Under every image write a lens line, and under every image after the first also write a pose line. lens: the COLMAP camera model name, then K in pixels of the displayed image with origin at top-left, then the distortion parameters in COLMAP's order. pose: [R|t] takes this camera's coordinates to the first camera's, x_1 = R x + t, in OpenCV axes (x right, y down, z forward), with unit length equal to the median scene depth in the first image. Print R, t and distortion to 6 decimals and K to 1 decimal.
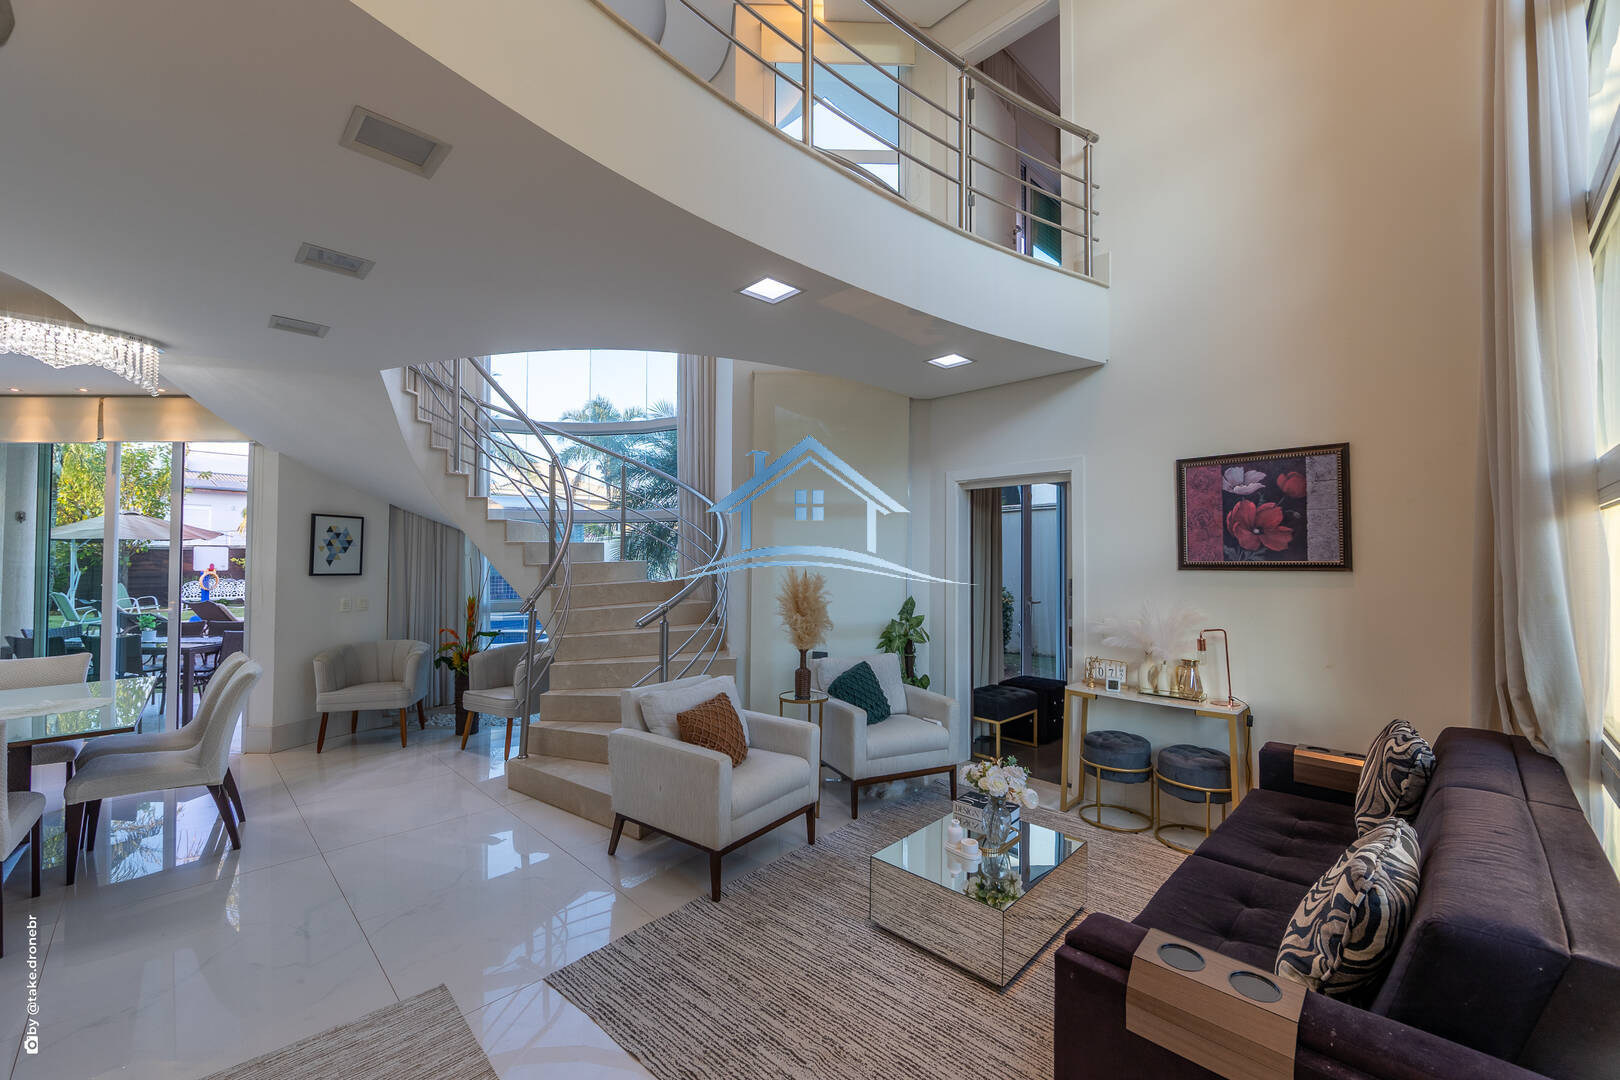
lens RADIAL K [[646.3, 0, 813.6], [0, 646.3, 554.4], [0, 0, 1]] dist [0.012936, 0.000027]
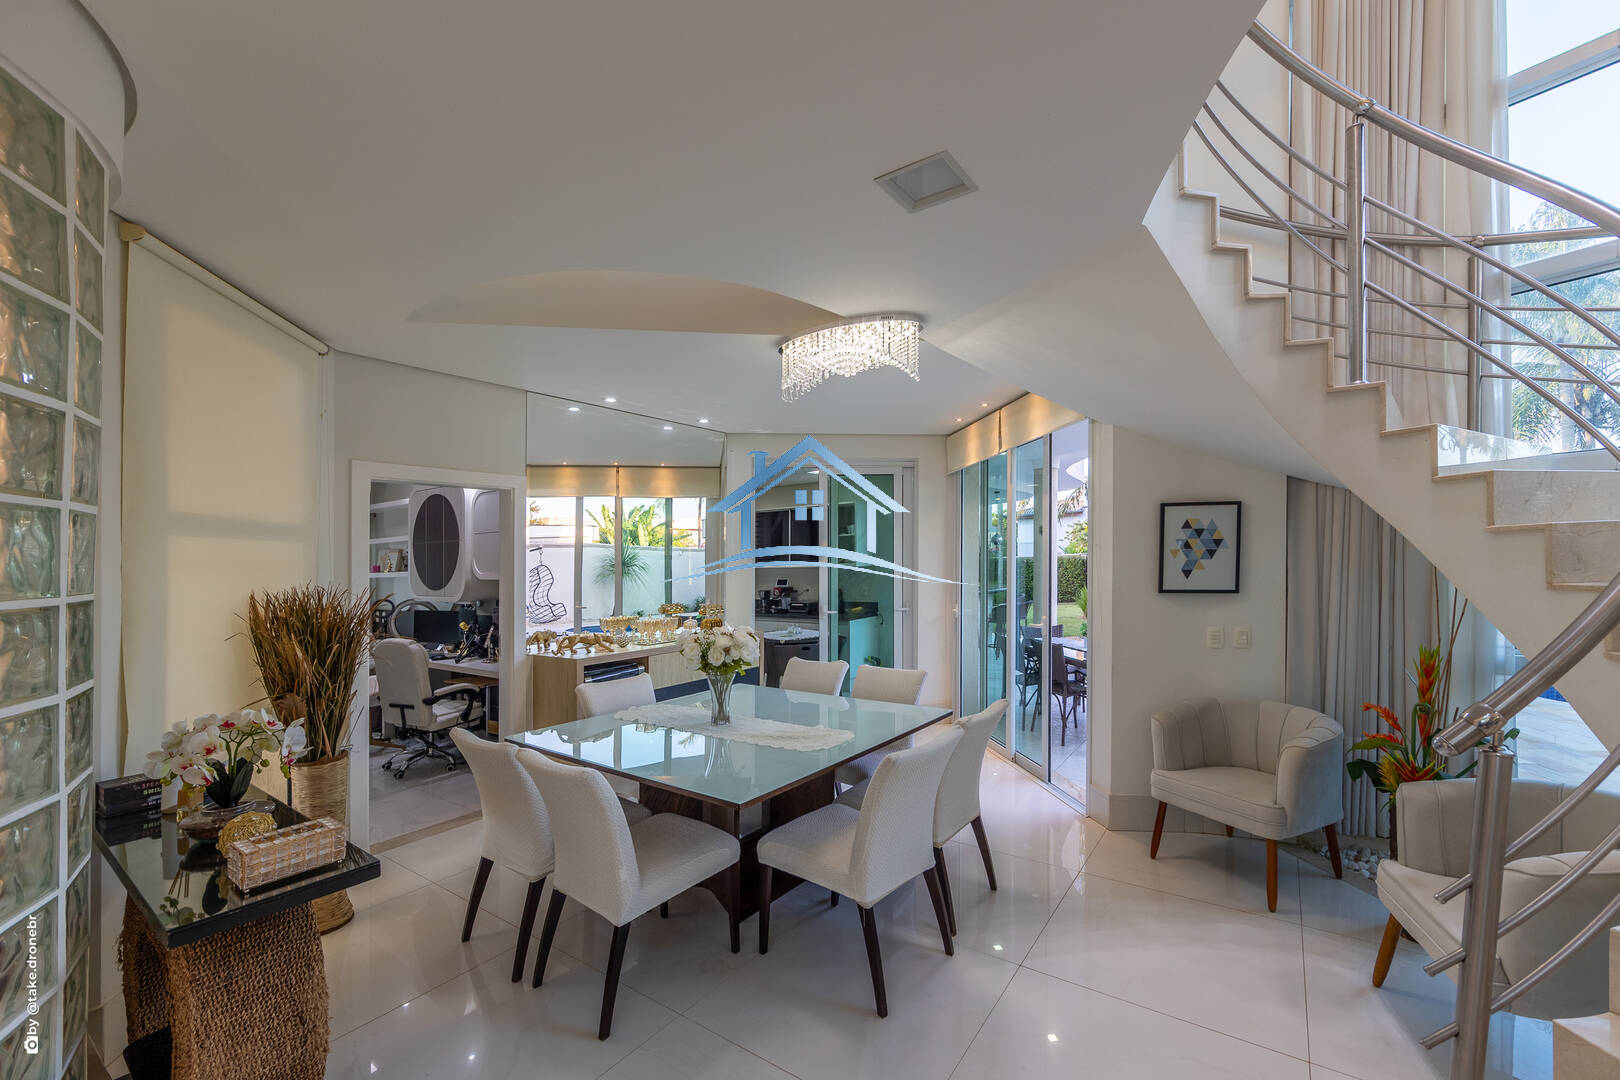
lens RADIAL K [[646.3, 0, 820.1], [0, 646.3, 571.5], [0, 0, 1]] dist [0.012936, 0.000027]
pose [[0.184180, 0.005511, -0.982877, -0.150907], [0.031034, 0.999453, 0.011419, -0.009347], [0.982403, -0.032605, 0.183908, 0.502874]]
